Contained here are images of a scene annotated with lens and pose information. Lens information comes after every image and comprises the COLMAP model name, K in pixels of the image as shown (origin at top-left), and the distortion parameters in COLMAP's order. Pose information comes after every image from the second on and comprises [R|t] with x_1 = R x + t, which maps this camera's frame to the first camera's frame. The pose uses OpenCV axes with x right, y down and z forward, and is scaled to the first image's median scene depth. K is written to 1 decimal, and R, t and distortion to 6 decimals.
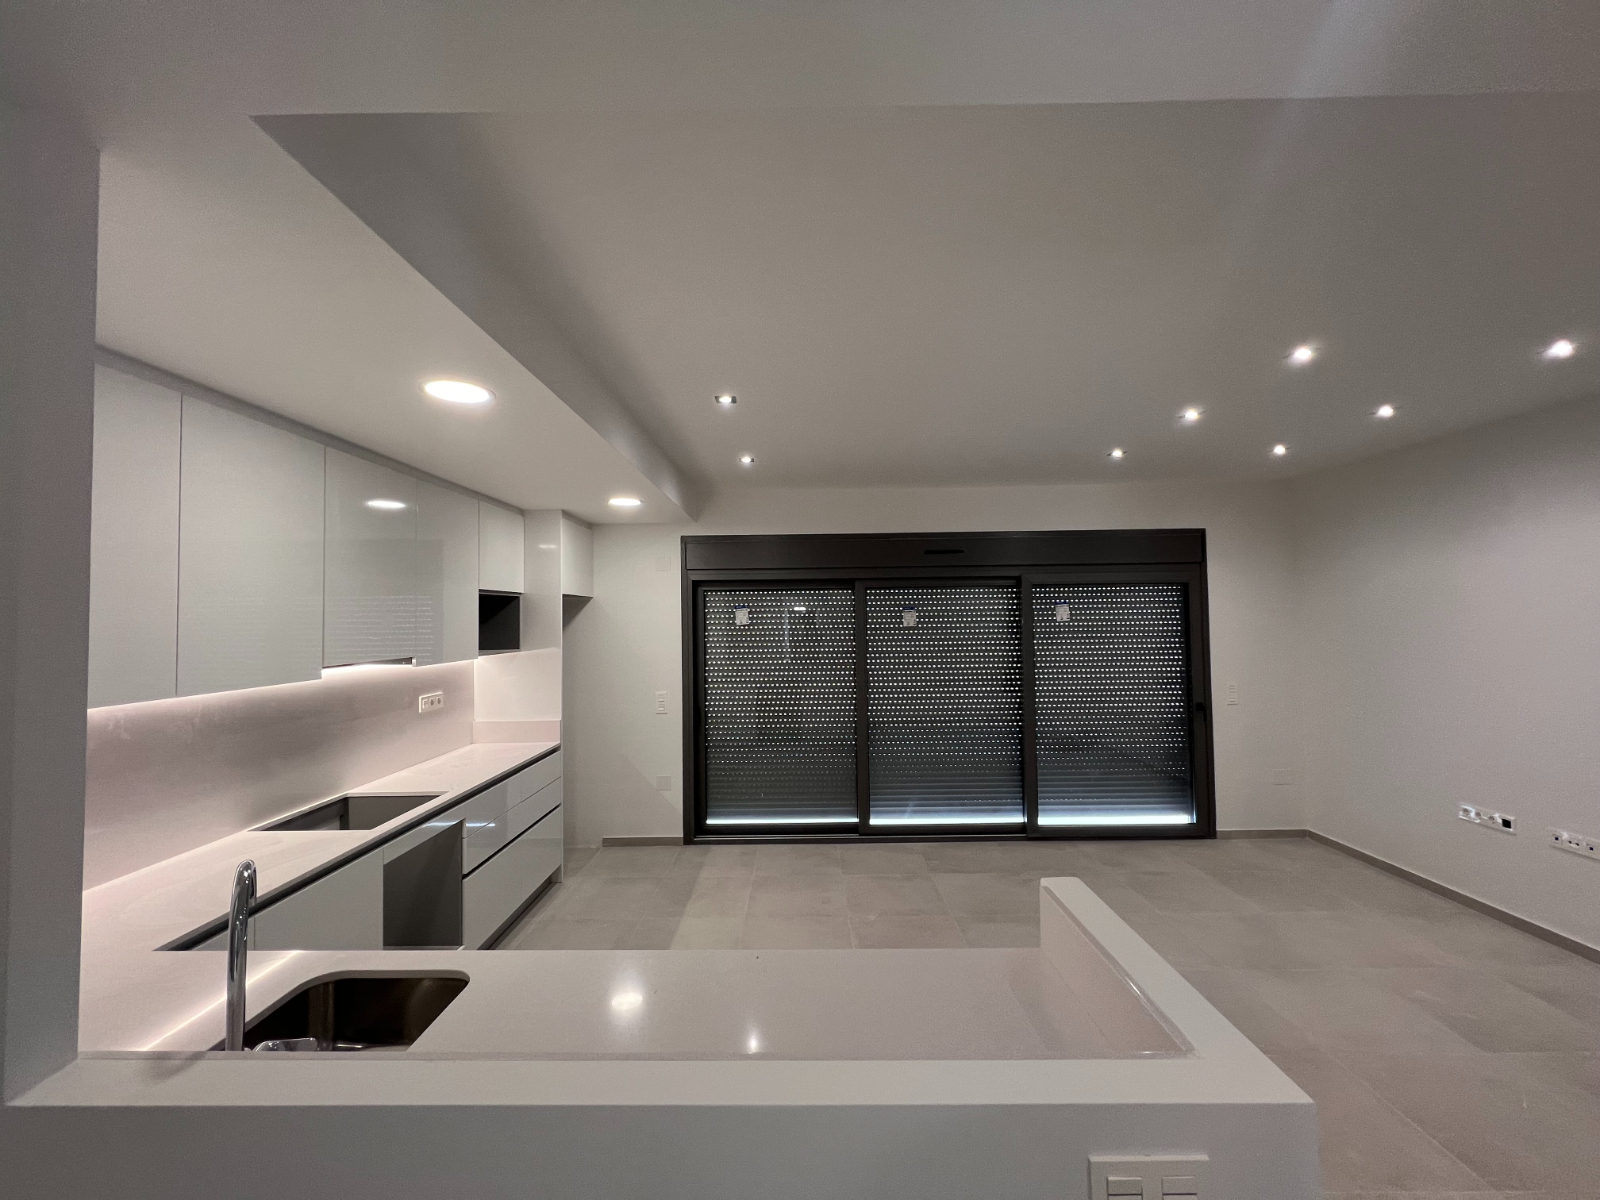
lens RADIAL K [[636.7, 0, 800.0], [0, 636.7, 600.0], [0, 0, 1]] dist [-0.000677, -0.000018]
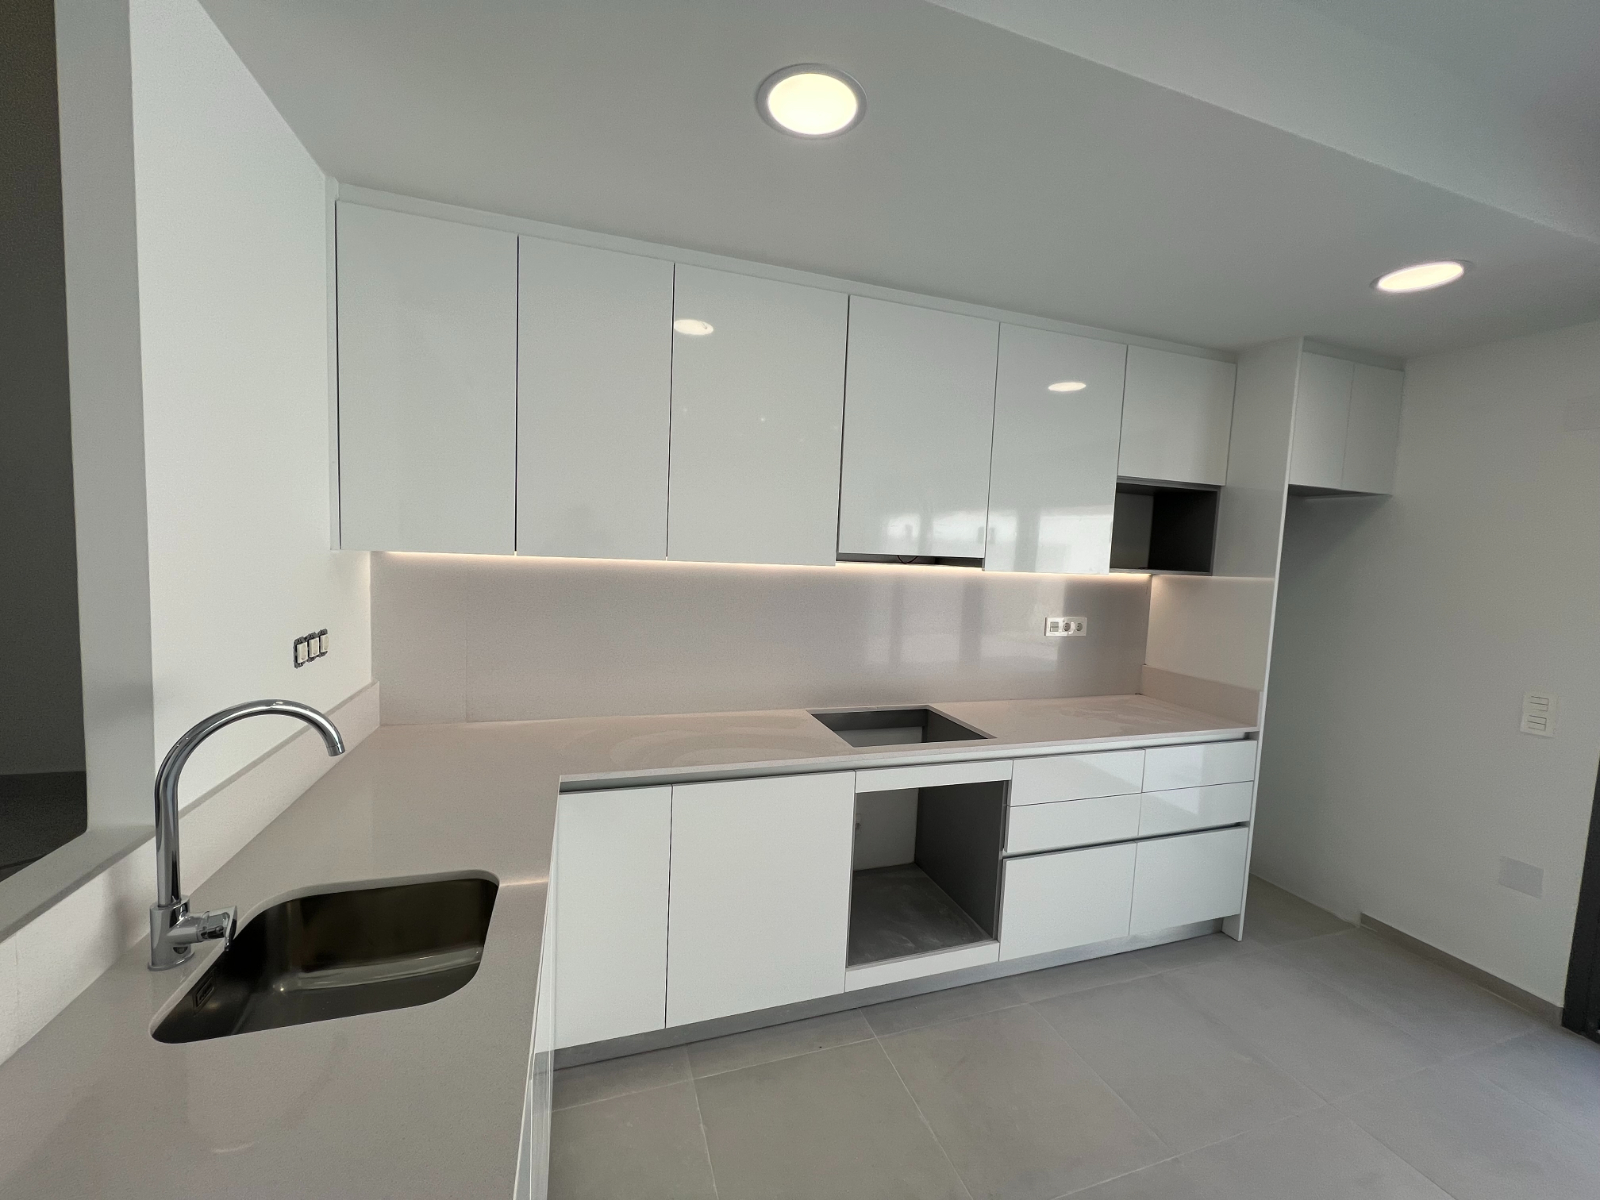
lens RADIAL K [[636.7, 0, 800.0], [0, 636.7, 600.0], [0, 0, 1]] dist [-0.000677, -0.000018]
pose [[0.328468, 0.101790, -0.939014, 0.043037], [-0.020063, 0.994704, 0.100809, 0.048032], [0.944302, -0.014273, 0.328770, 0.379642]]
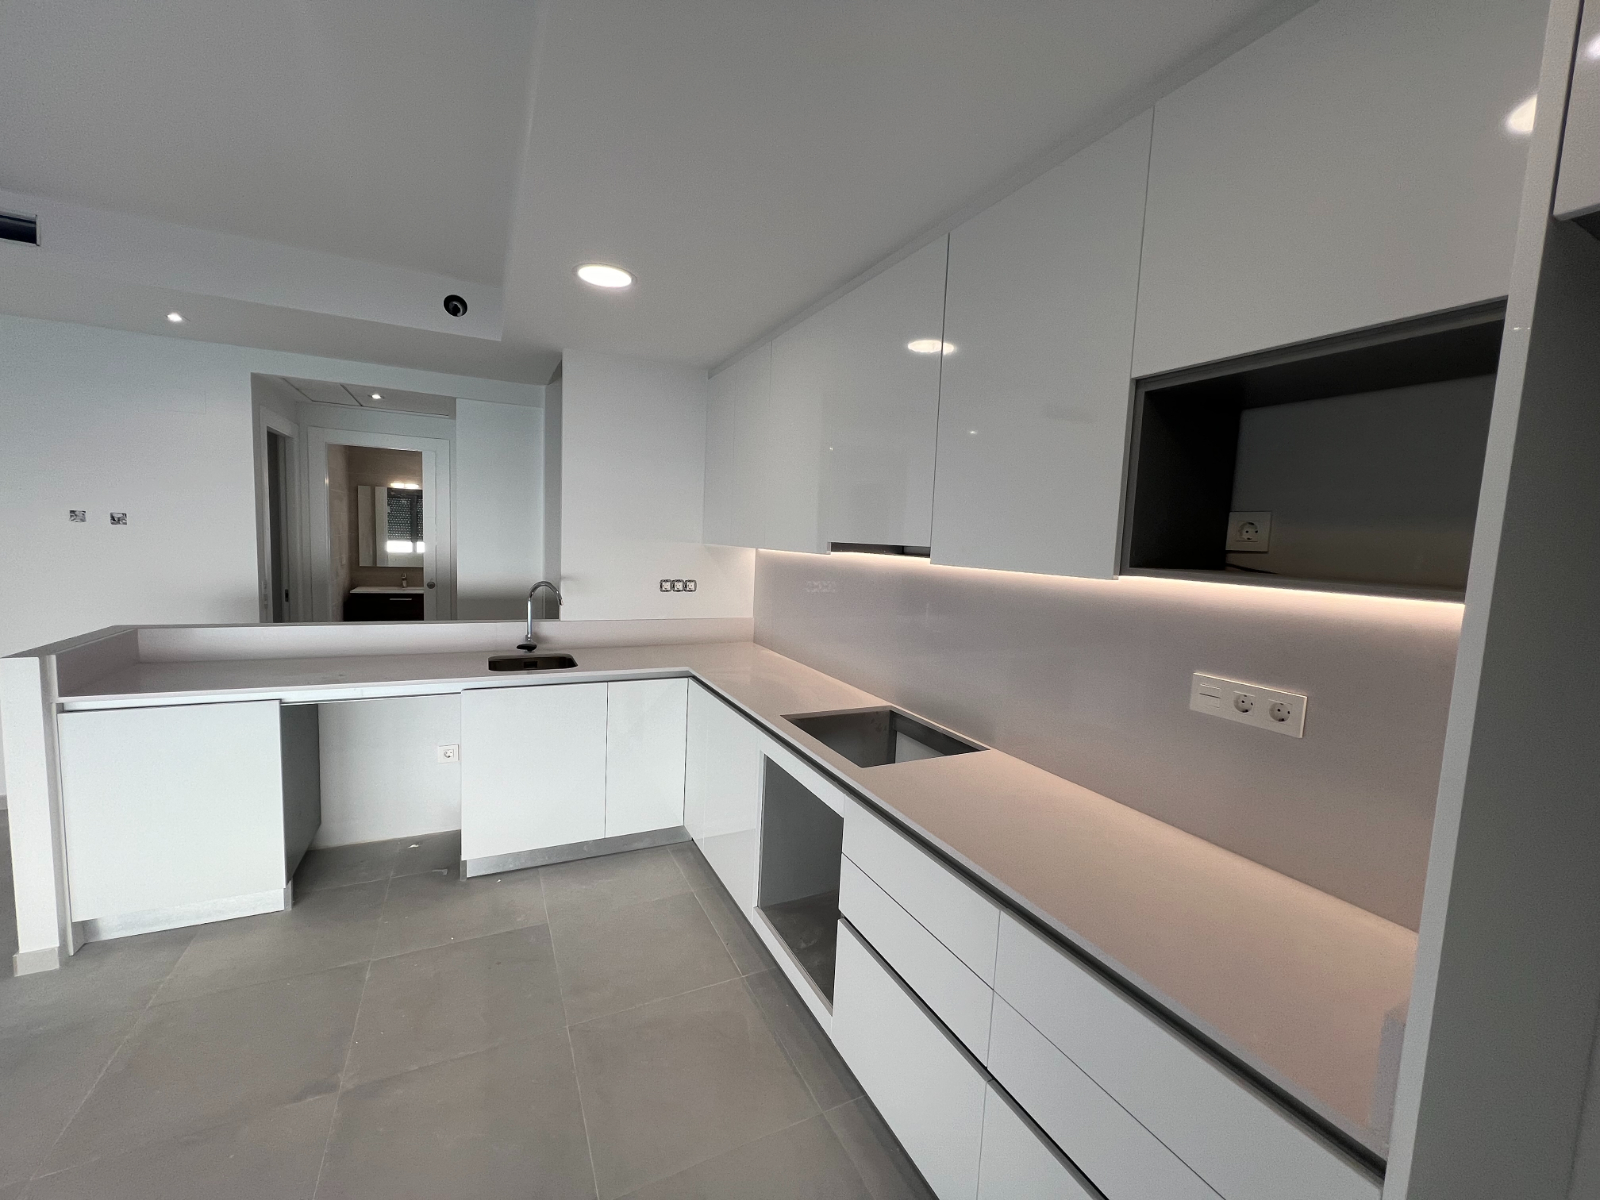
lens RADIAL K [[644.0, 0, 796.2], [0, 644.0, 600.2], [0, 0, 1]] dist [-0.000892, 0.000150]
pose [[-0.889267, 0.011070, -0.457254, -0.158649], [-0.027238, 0.996651, 0.077099, 0.069169], [0.456577, 0.081016, -0.885988, 1.062207]]
